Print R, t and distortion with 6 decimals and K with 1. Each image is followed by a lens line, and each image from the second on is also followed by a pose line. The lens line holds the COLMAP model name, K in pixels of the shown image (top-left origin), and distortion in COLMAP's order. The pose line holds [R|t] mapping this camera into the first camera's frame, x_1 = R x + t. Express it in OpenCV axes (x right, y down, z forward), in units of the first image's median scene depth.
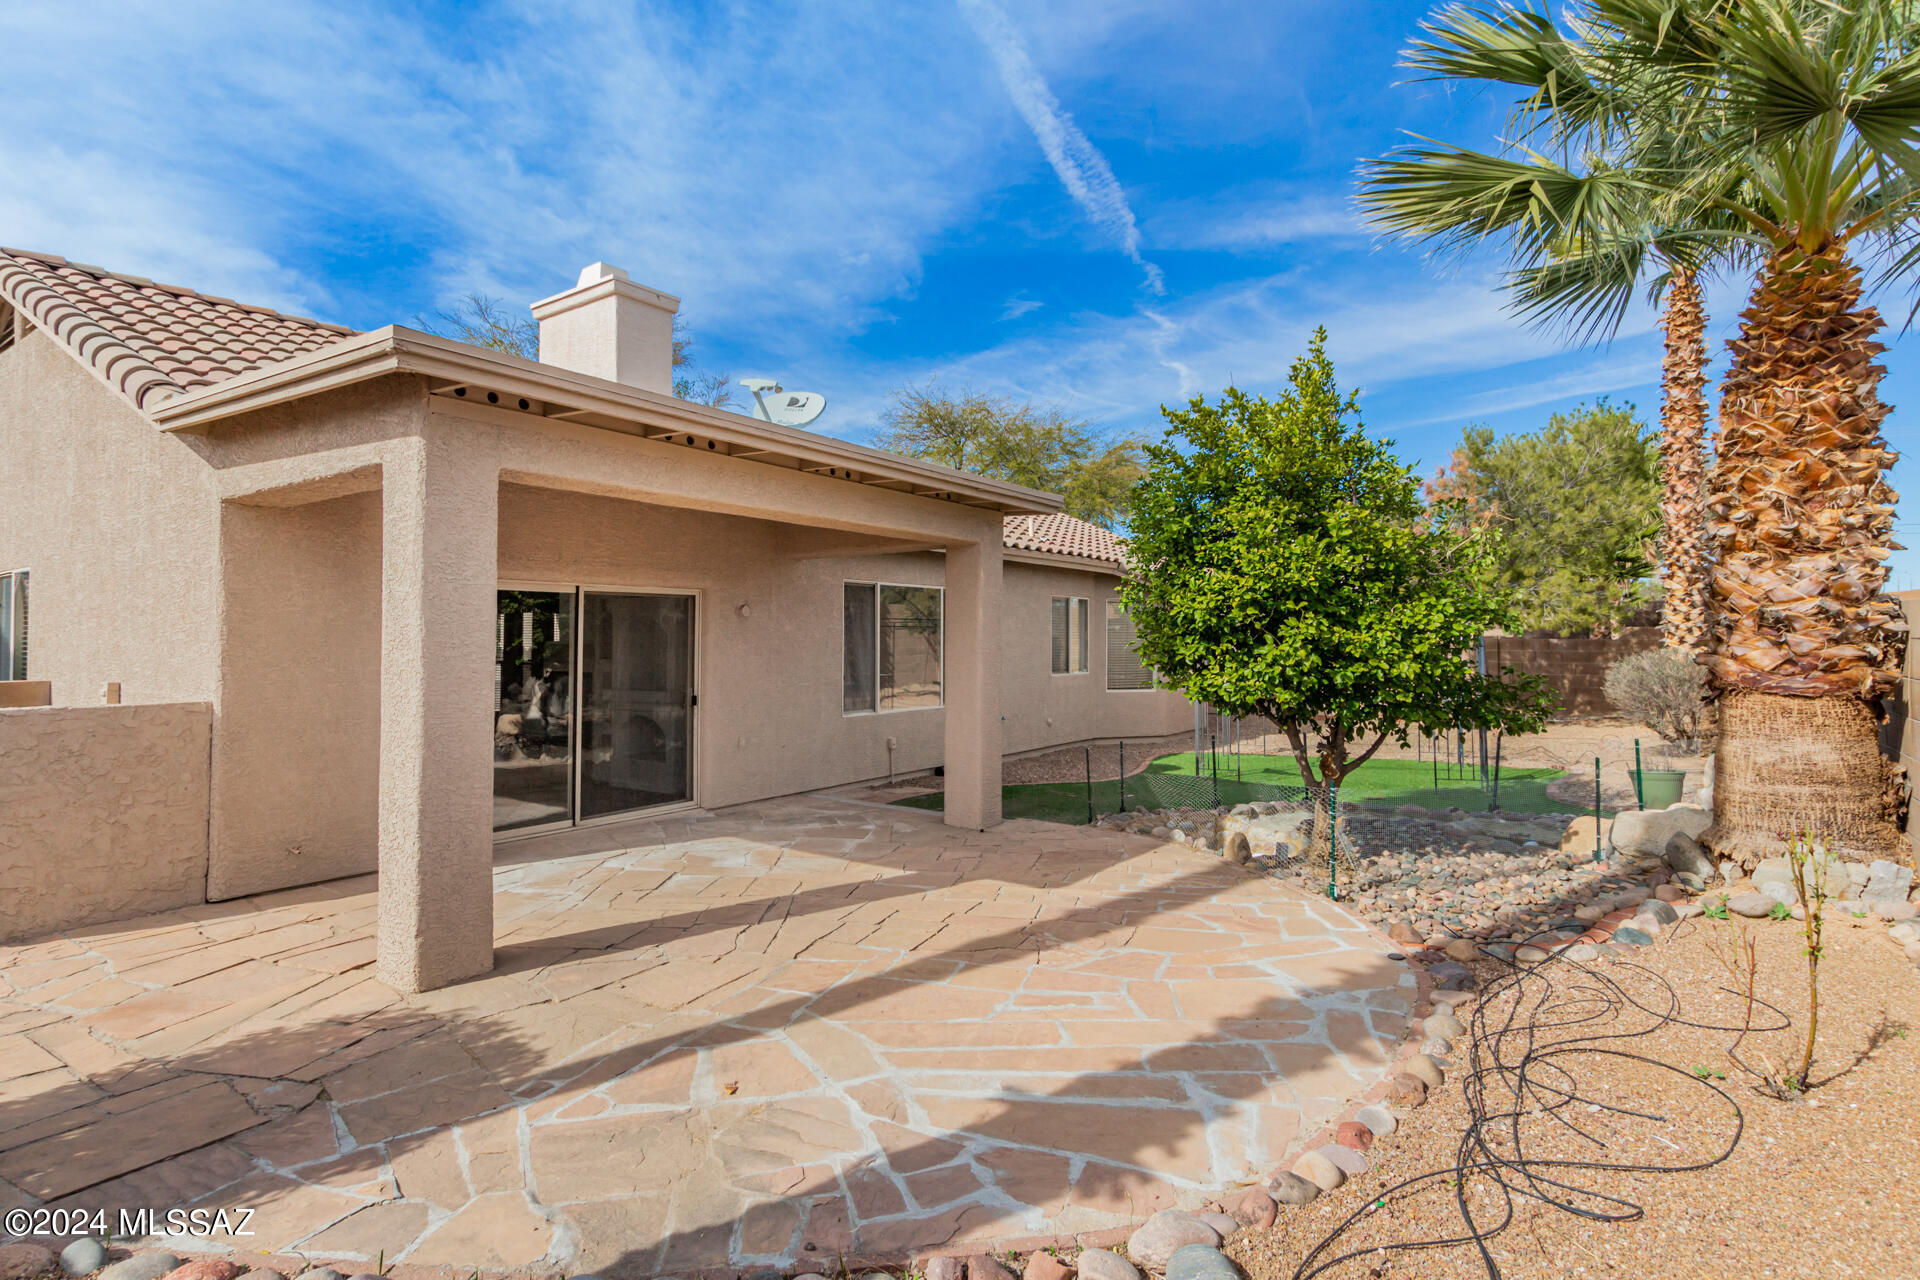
lens RADIAL K [[946.8, 0, 960.0], [0, 946.8, 640.0], [0, 0, 1]] dist [0.004292, -0.000157]
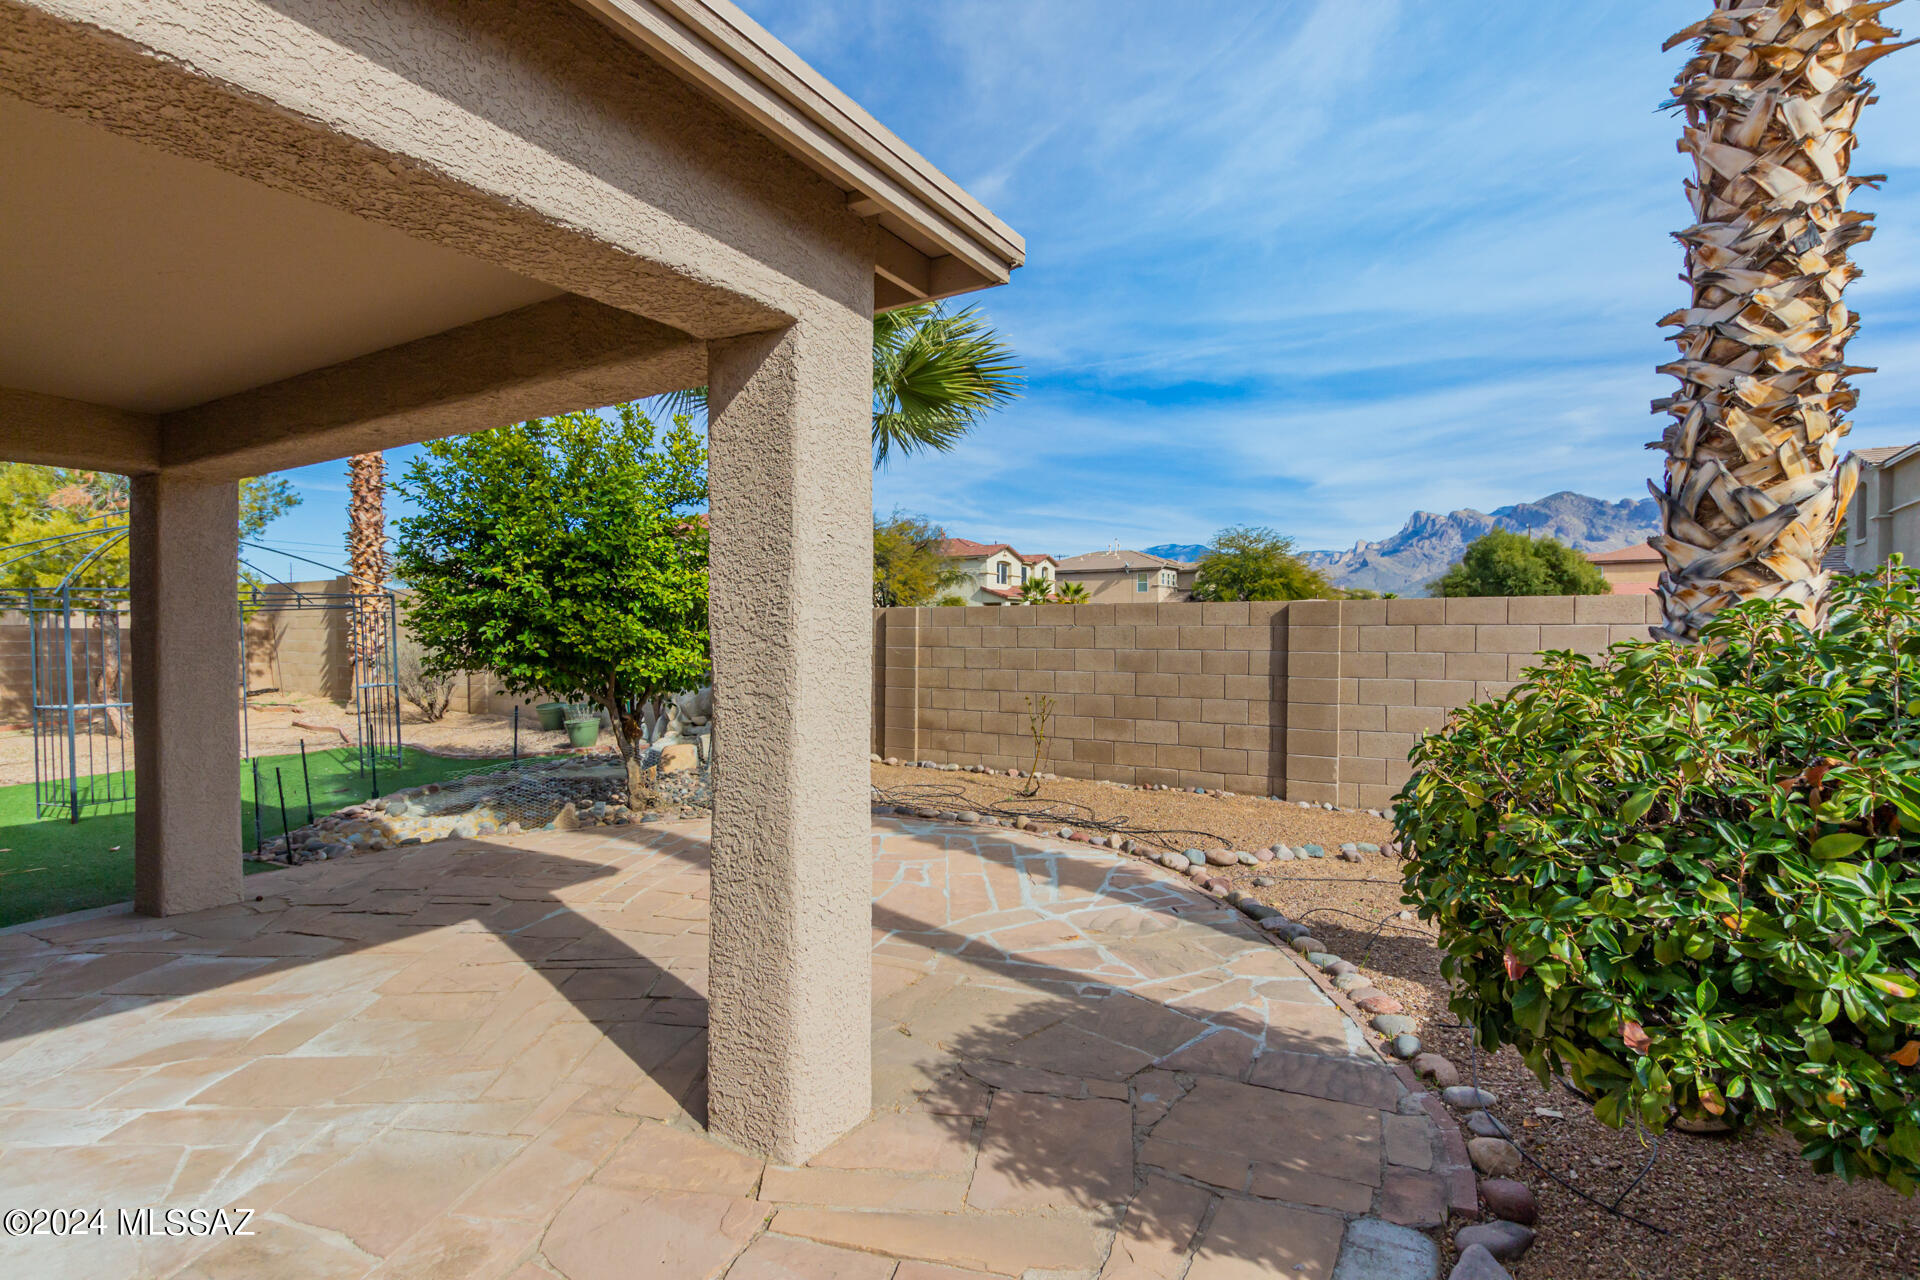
lens RADIAL K [[931.7, 0, 963.1], [0, 931.7, 660.8], [0, 0, 1]] dist [0.001925, 0.000026]
pose [[-0.049916, -0.030887, 0.998276, -1.416751], [0.000630, 0.999521, 0.030957, 0.013515], [-0.998753, 0.002174, -0.049872, 1.078264]]
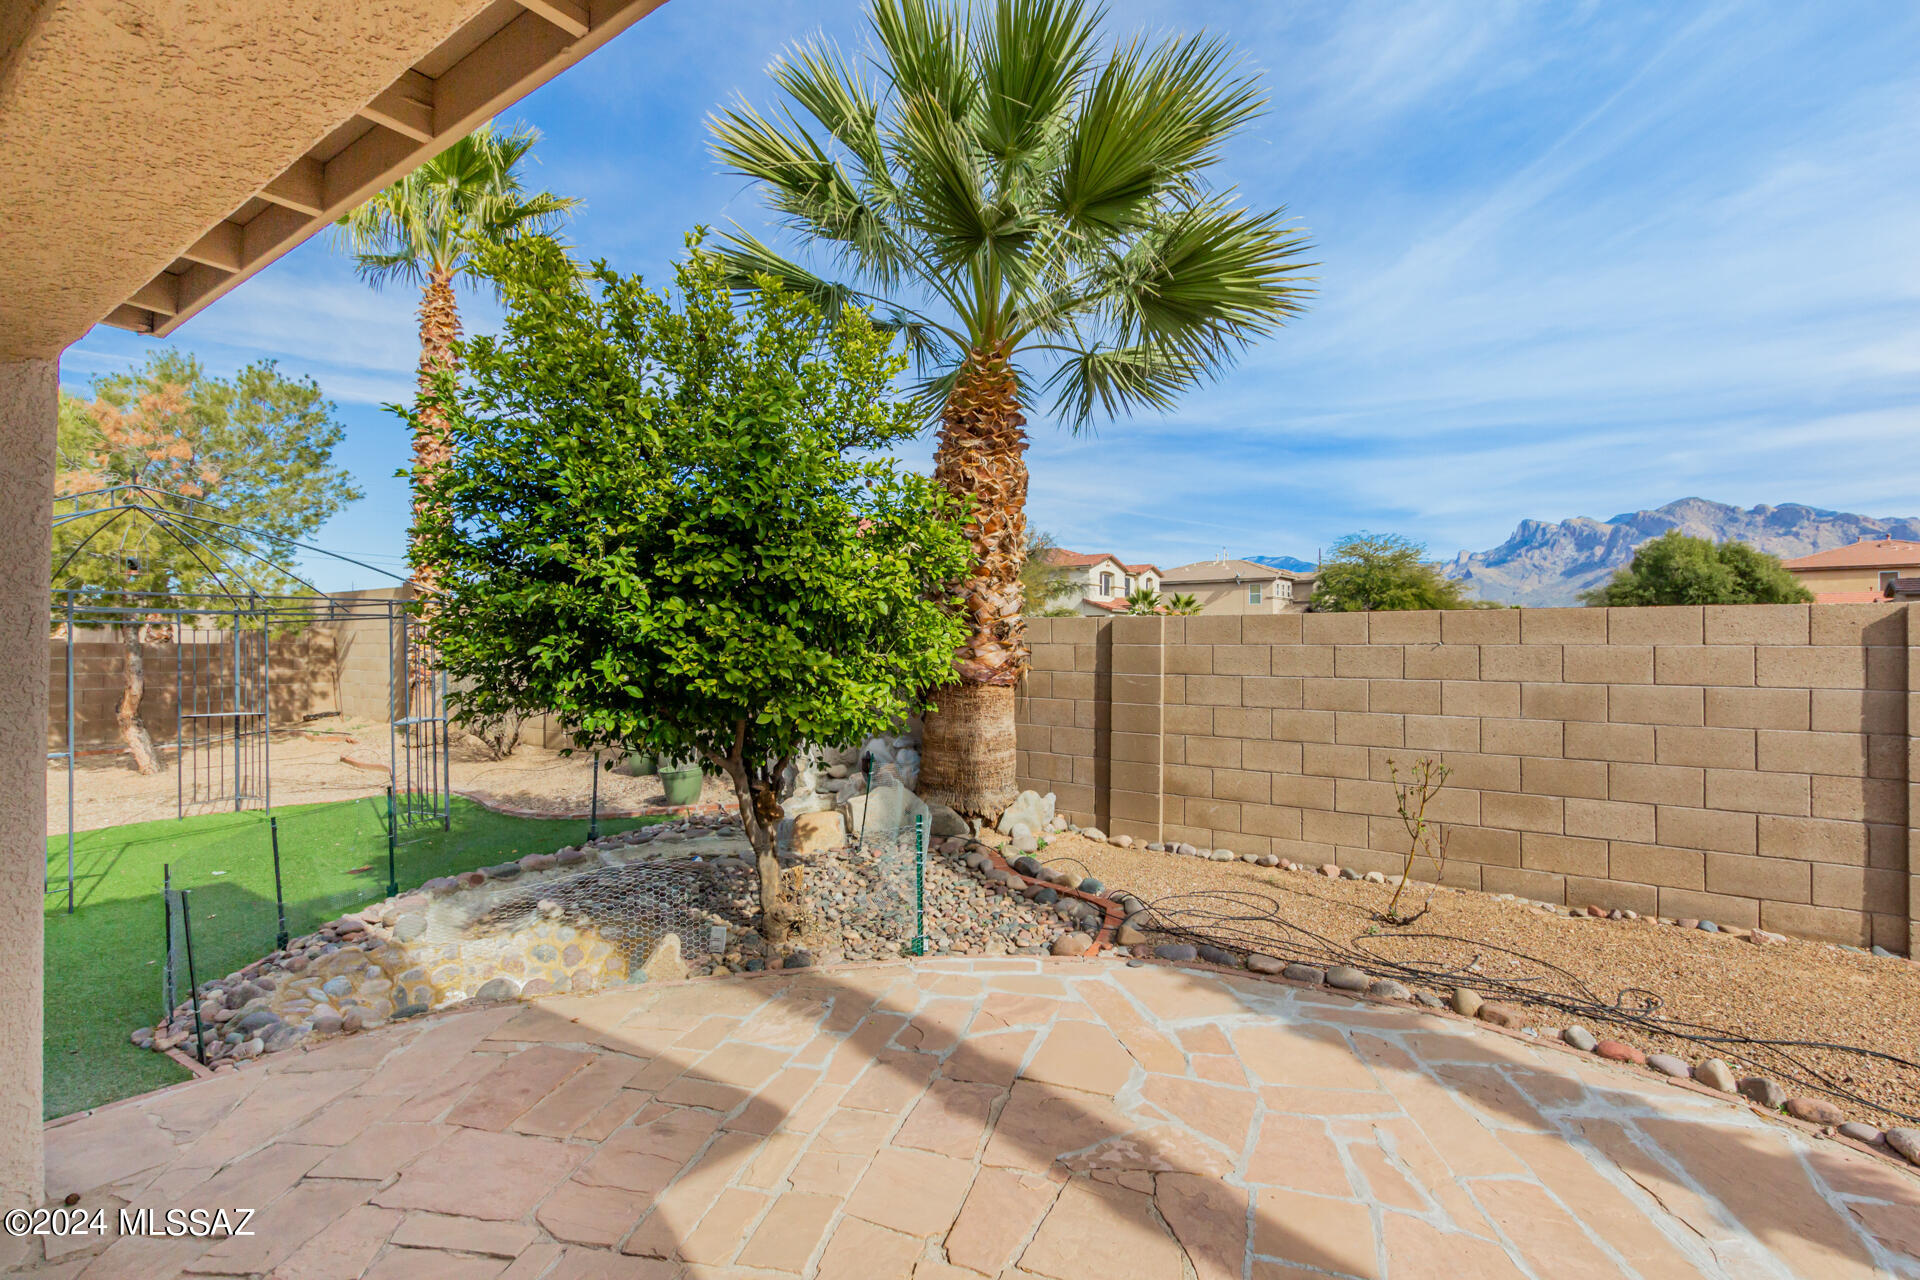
lens RADIAL K [[946.8, 0, 960.0], [0, 946.8, 640.0], [0, 0, 1]] dist [0.004292, -0.000157]
pose [[0.041067, 0.006327, 0.999136, -0.649768], [-0.001298, 0.999979, -0.006279, 0.002822], [-0.999156, -0.001039, 0.041075, 1.380919]]
